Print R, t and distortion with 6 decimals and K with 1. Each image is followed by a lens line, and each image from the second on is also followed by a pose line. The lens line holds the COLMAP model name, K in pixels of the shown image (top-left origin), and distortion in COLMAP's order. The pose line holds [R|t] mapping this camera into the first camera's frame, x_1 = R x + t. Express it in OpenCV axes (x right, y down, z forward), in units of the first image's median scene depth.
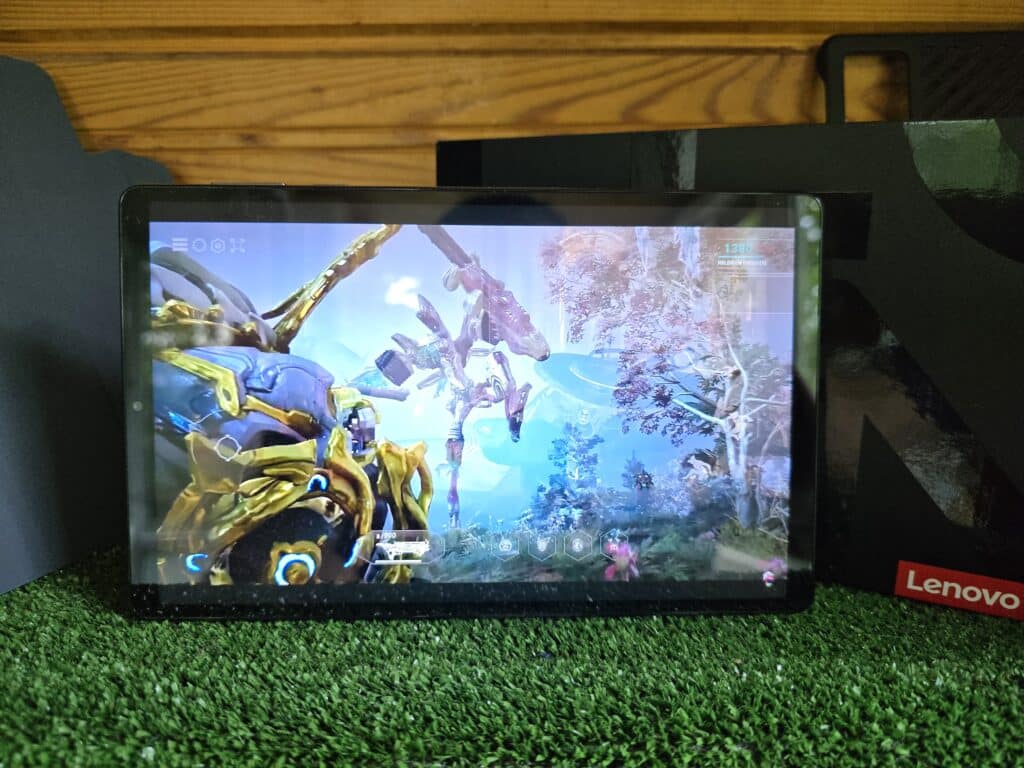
lens RADIAL K [[678.1, 0, 520.0], [0, 678.1, 383.5], [0, 0, 1]] dist [-0.003165, -0.002539]
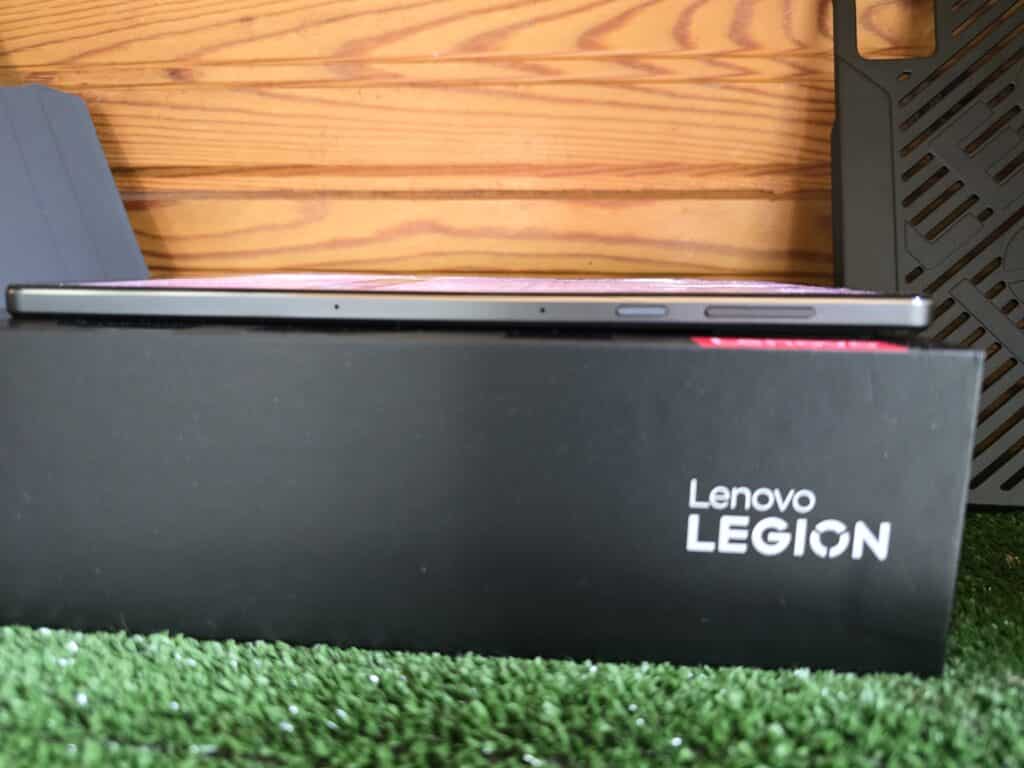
lens RADIAL K [[685.3, 0, 509.4], [0, 685.3, 384.9], [0, 0, 1]] dist [-0.002983, -0.001943]
pose [[0.995433, 0.035289, -0.088698, 0.313640], [-0.038573, 0.998622, -0.035592, 0.161927], [0.087320, 0.038851, 0.995422, 0.253342]]
